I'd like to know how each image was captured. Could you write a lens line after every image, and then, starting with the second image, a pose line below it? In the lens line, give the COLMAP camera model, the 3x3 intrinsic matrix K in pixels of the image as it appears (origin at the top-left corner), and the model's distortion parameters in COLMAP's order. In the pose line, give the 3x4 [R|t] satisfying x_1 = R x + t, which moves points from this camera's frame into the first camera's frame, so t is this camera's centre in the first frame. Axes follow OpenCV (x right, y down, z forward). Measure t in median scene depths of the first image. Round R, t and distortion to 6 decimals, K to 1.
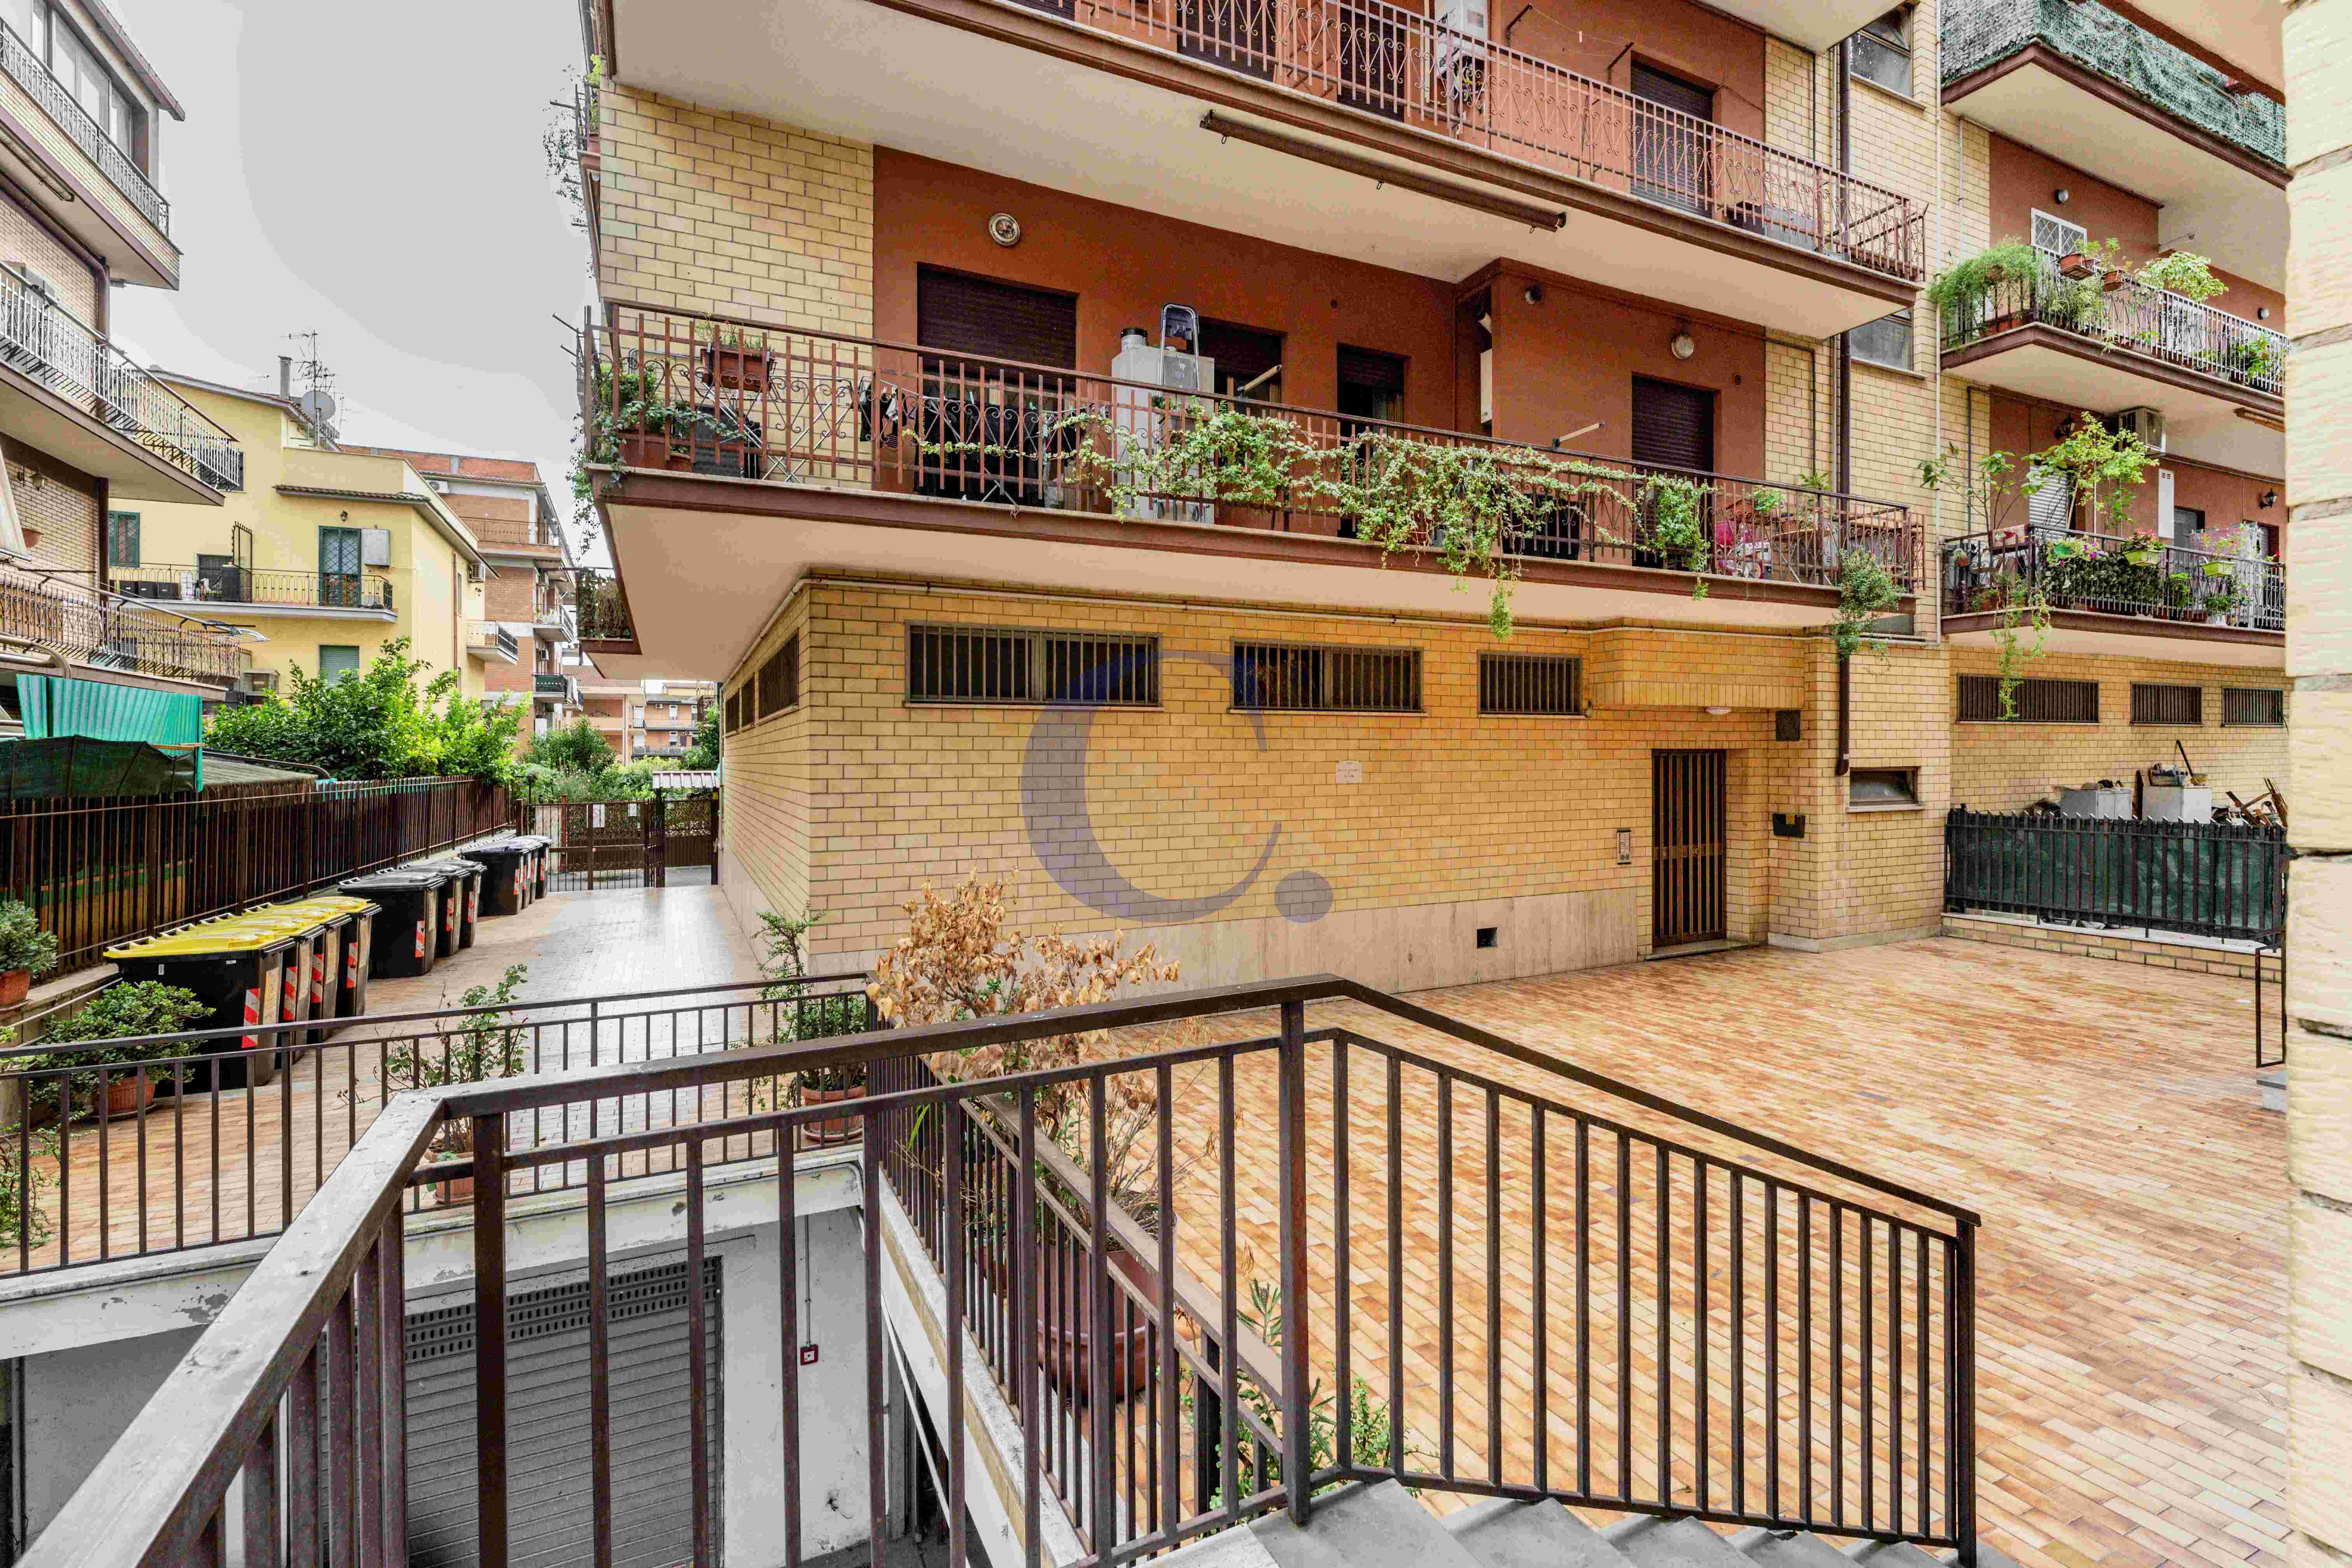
lens RADIAL K [[1060.4, 0, 1179.6], [0, 1060.4, 768.3], [0, 0, 1]] dist [0.002920, 0.000378]
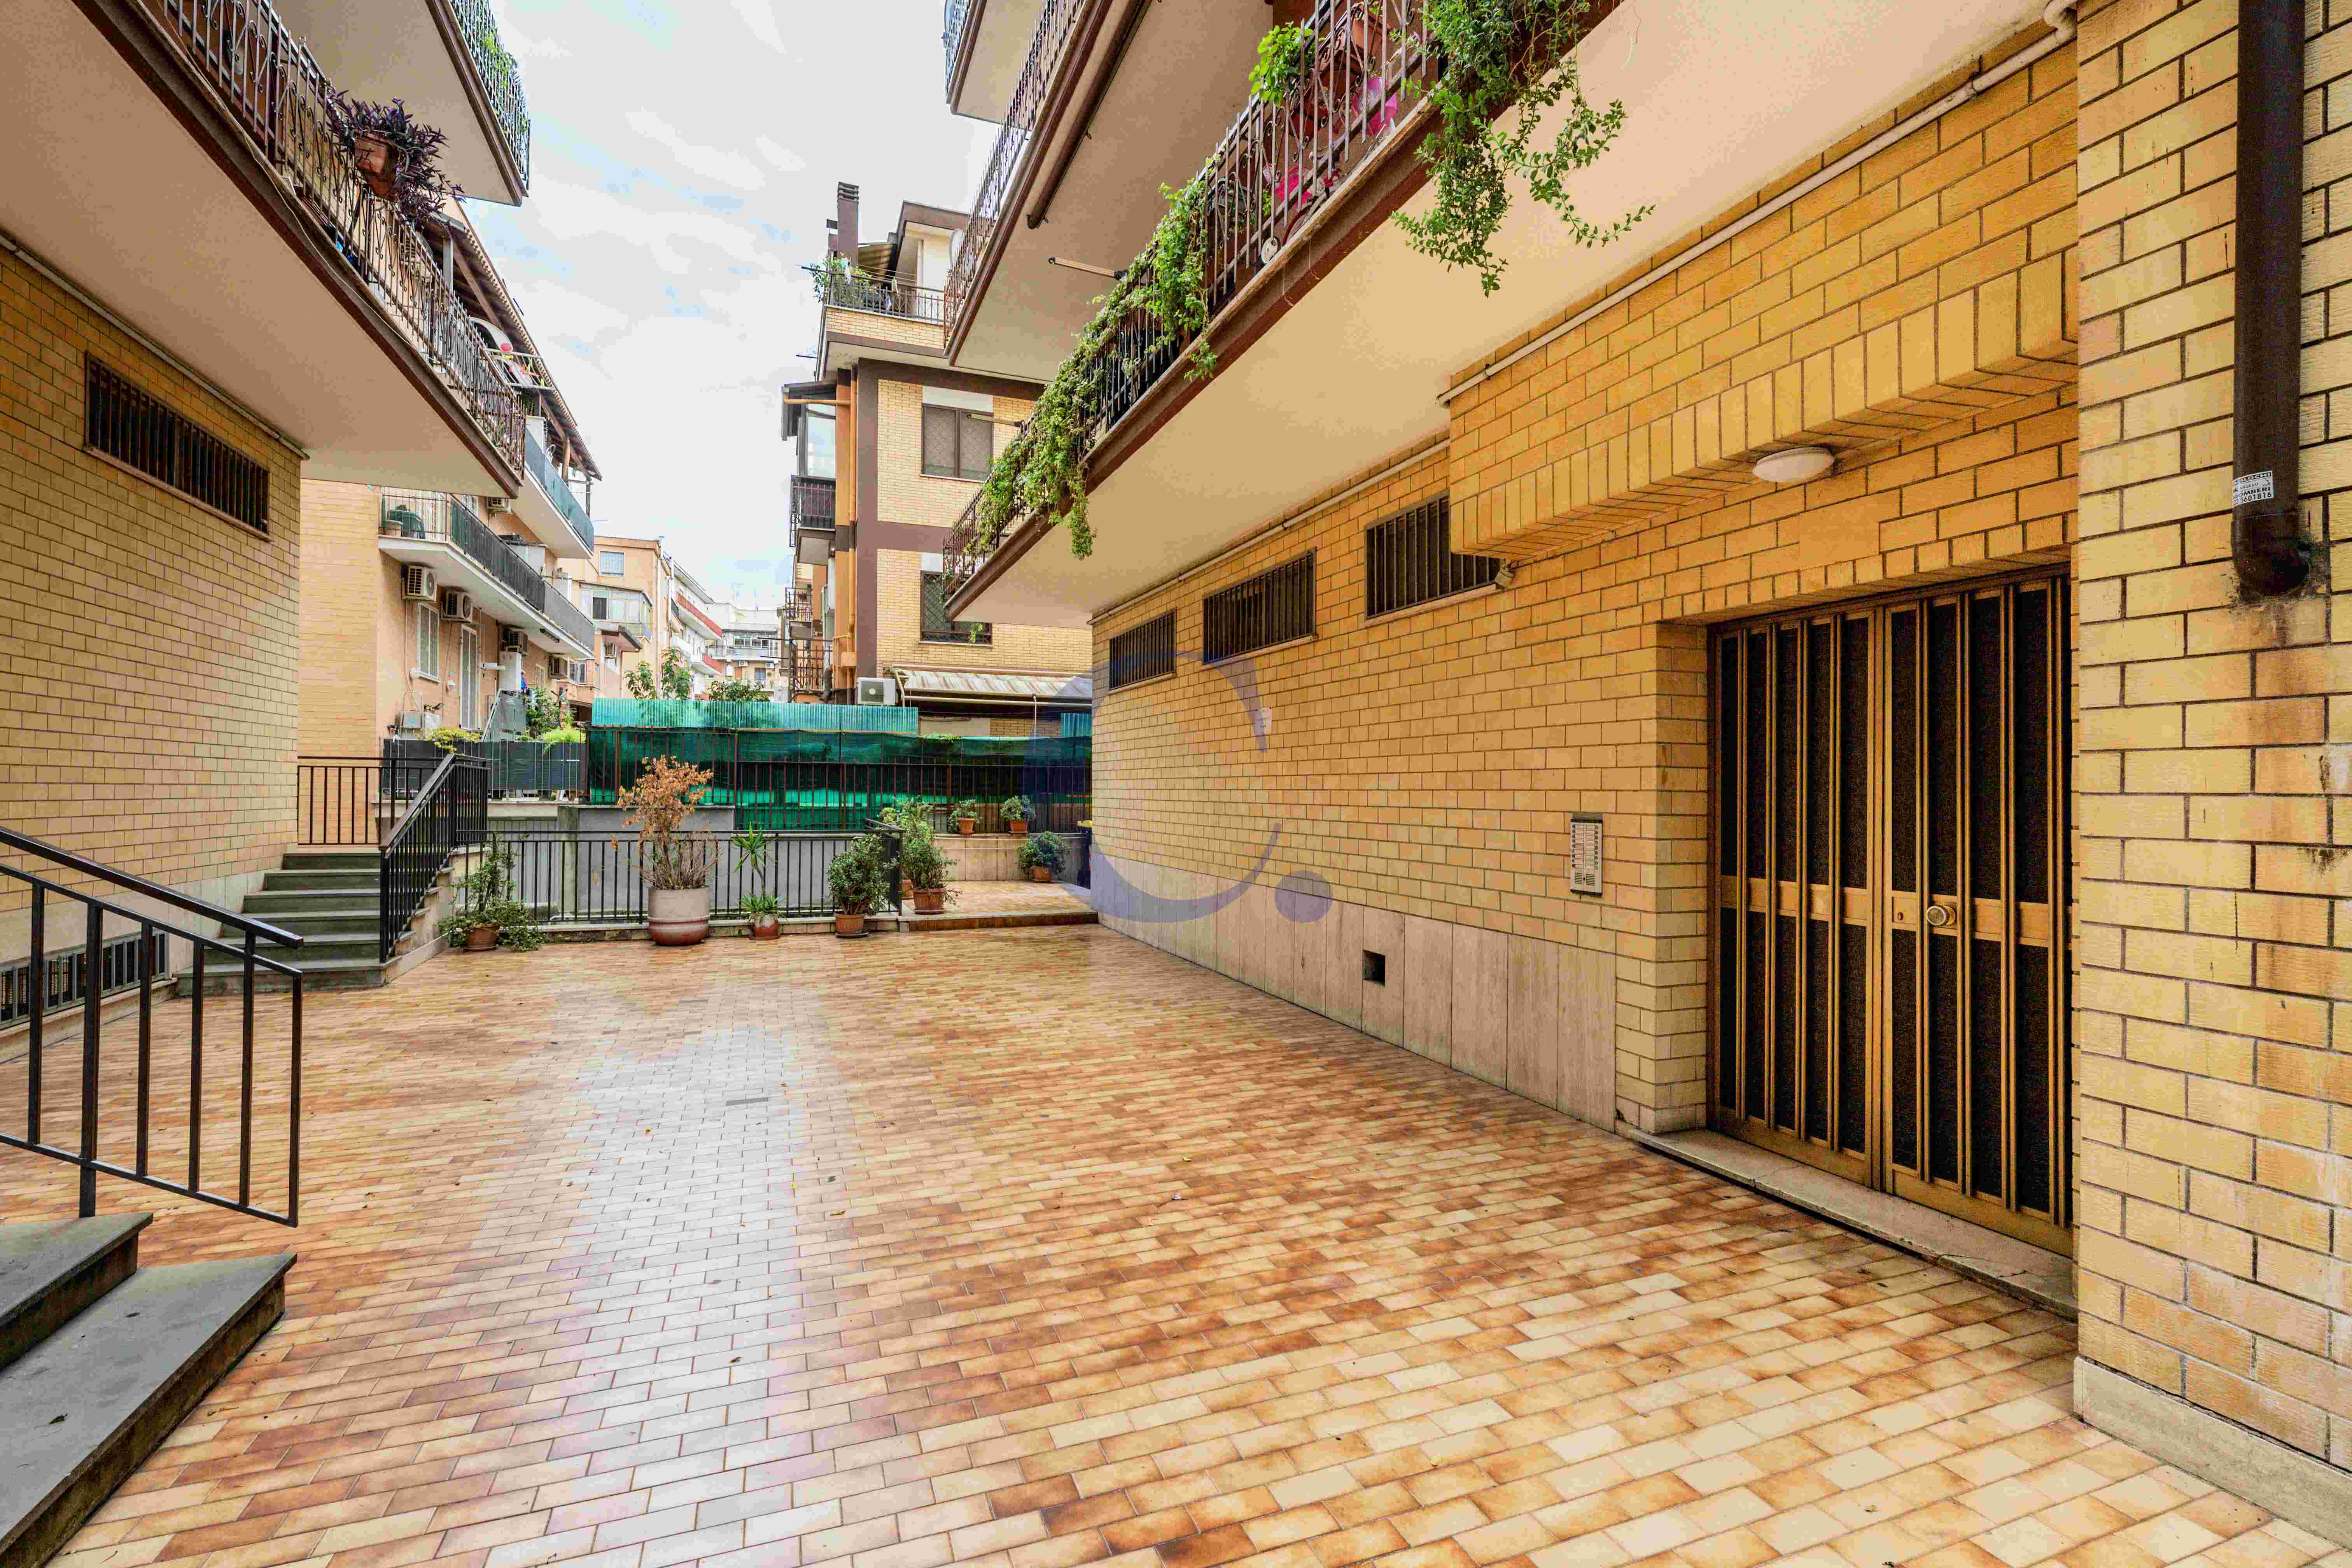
lens RADIAL K [[1060.4, 0, 1175.7], [0, 1060.4, 779.7], [0, 0, 1]] dist [0.002920, 0.000378]
pose [[-0.084683, -0.001159, -0.996407, 0.933027], [-0.007705, 0.999970, -0.000508, 0.047028], [0.996378, 0.007635, -0.084689, 0.927139]]
